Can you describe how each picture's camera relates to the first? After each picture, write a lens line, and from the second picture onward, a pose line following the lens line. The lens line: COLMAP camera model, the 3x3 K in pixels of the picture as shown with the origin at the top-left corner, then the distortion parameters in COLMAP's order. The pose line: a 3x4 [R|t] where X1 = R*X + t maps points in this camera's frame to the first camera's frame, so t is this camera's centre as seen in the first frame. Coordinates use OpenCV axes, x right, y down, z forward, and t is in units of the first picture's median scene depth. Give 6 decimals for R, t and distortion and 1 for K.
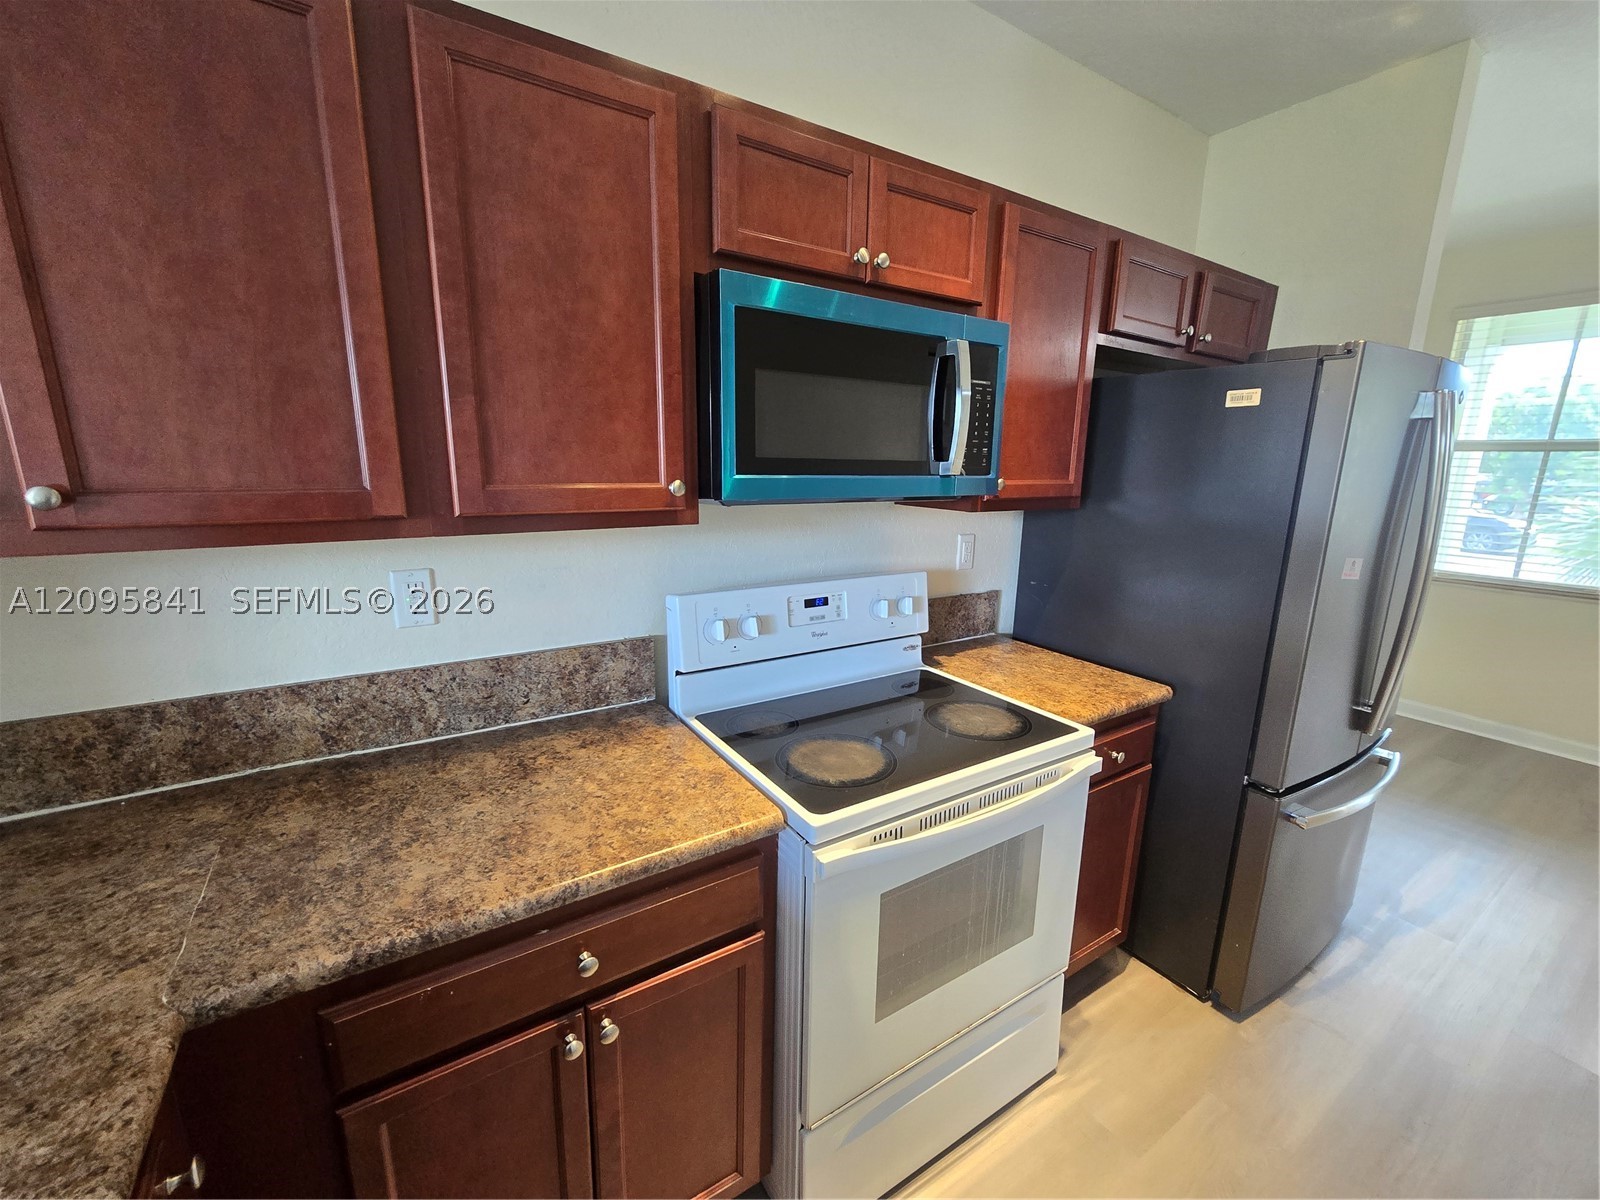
lens RADIAL K [[647.2, 0, 796.2], [0, 647.2, 597.9], [0, 0, 1]] dist [-0.000927, -0.000593]
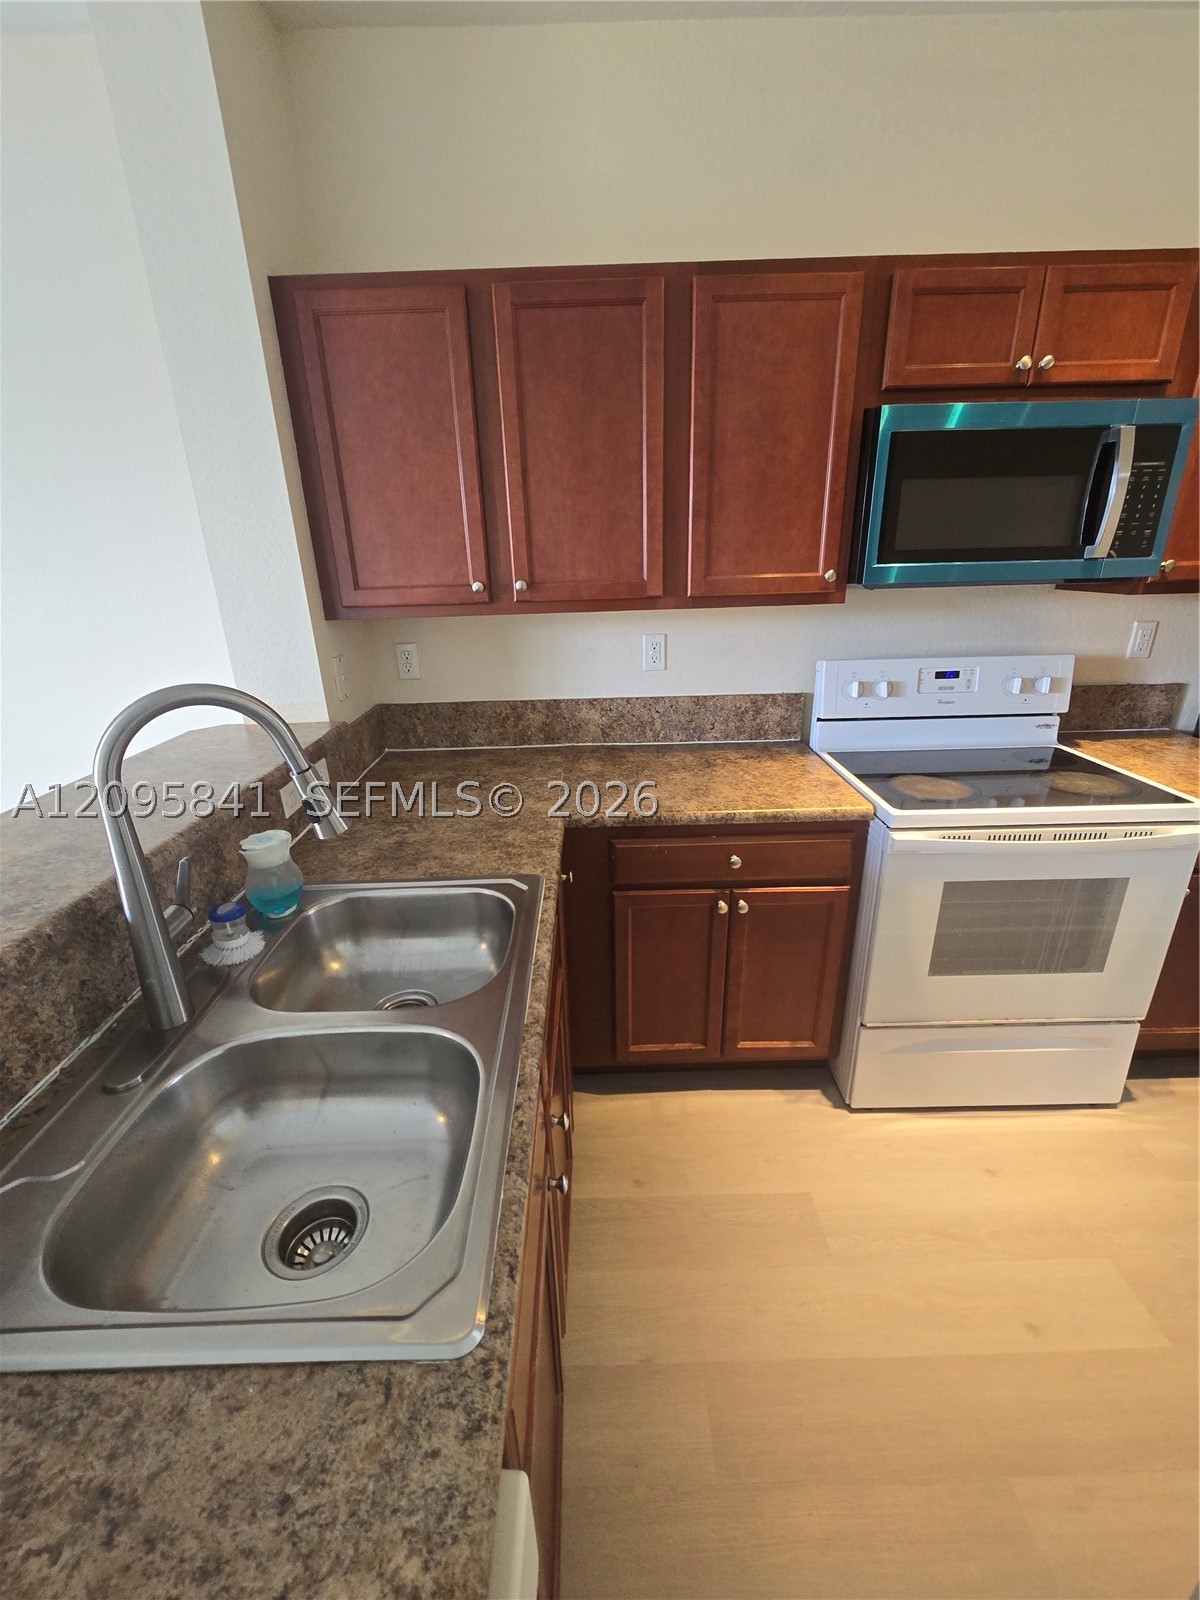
lens RADIAL K [[651.7, 0, 600.0], [0, 651.7, 800.0], [0, 0, 1]] dist [0.002834, -0.000333]
pose [[0.847532, 0.148565, -0.509527, 0.166961], [-0.072121, 0.983357, 0.166757, 0.097713], [0.525821, -0.104584, 0.844141, -0.457886]]
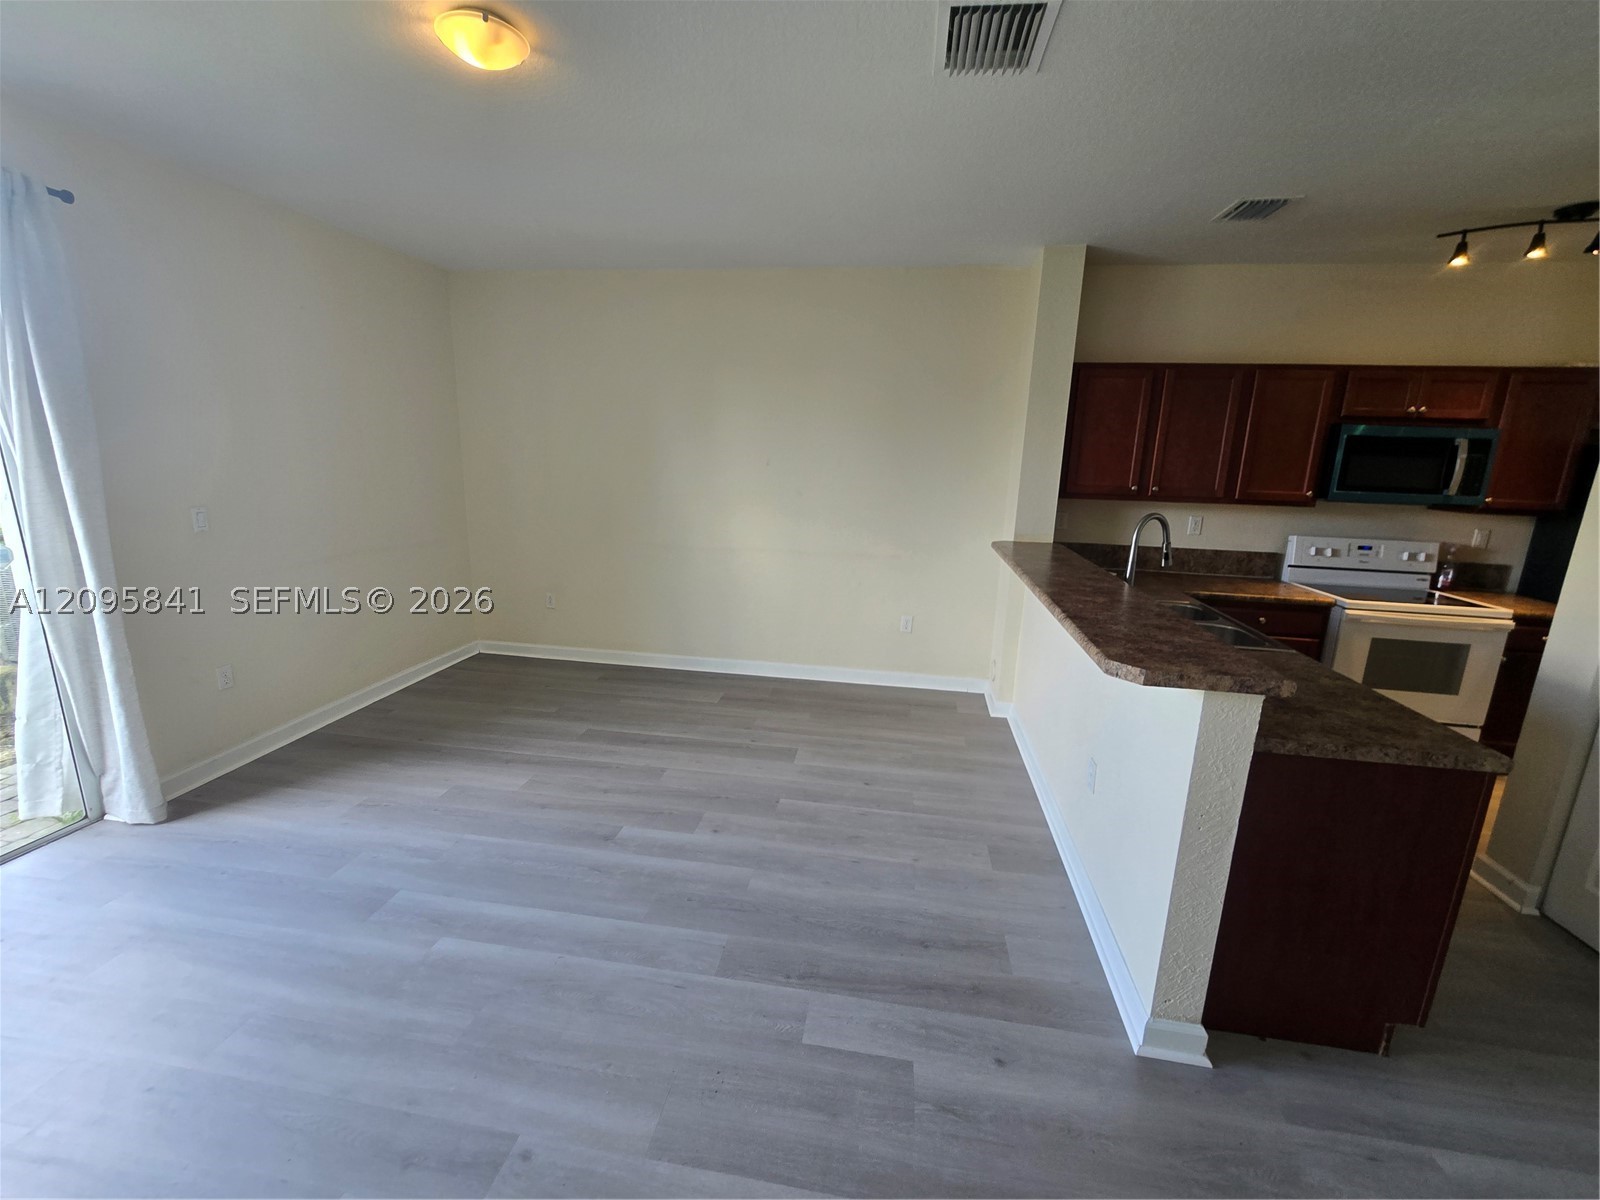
lens RADIAL K [[658.1, 0, 796.5], [0, 658.1, 597.9], [0, 0, 1]] dist [-0.000457, -0.000525]
pose [[0.748277, 0.148705, -0.646504, 0.070256], [-0.158689, 0.986383, 0.043212, 0.493013], [0.644126, 0.070259, 0.761686, -2.531526]]
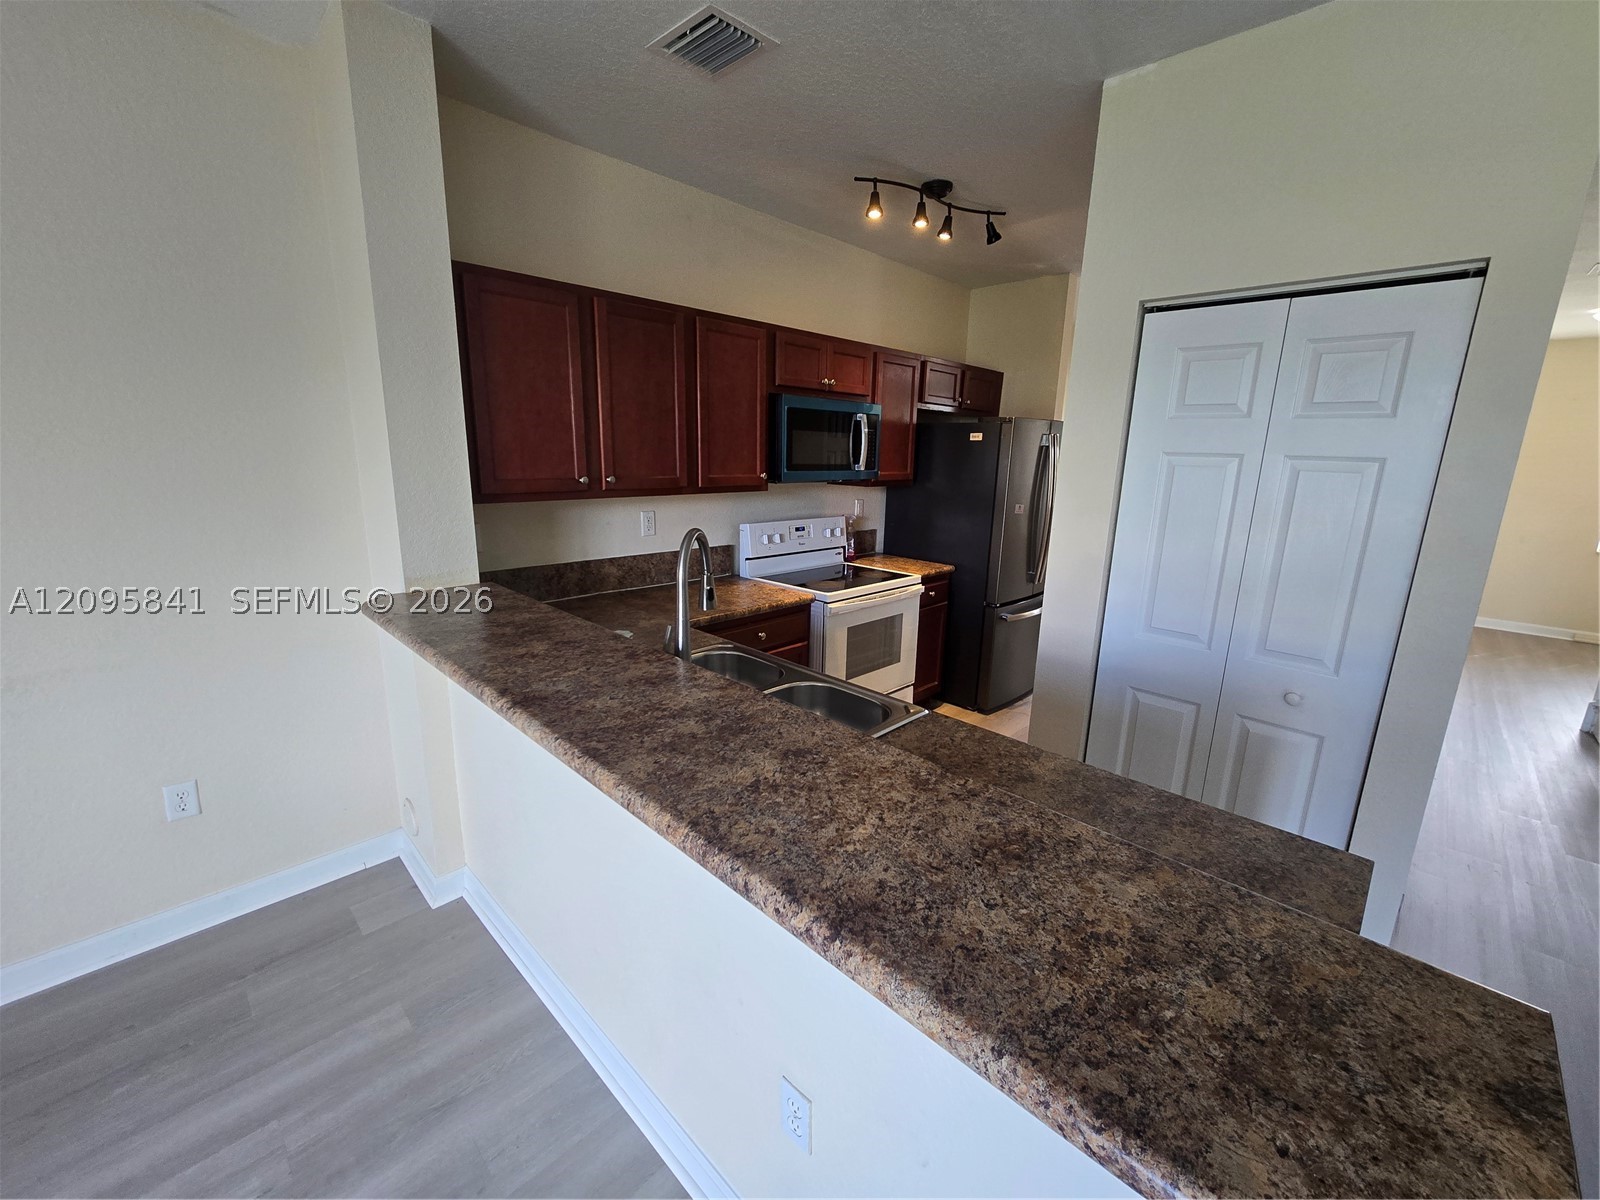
lens RADIAL K [[658.1, 0, 796.5], [0, 658.1, 597.9], [0, 0, 1]] dist [-0.000457, -0.000525]
pose [[0.974549, -0.043414, 0.219932, -0.582402], [0.040065, 0.999004, 0.019667, 0.236936], [-0.220566, -0.010354, 0.975317, -1.405123]]
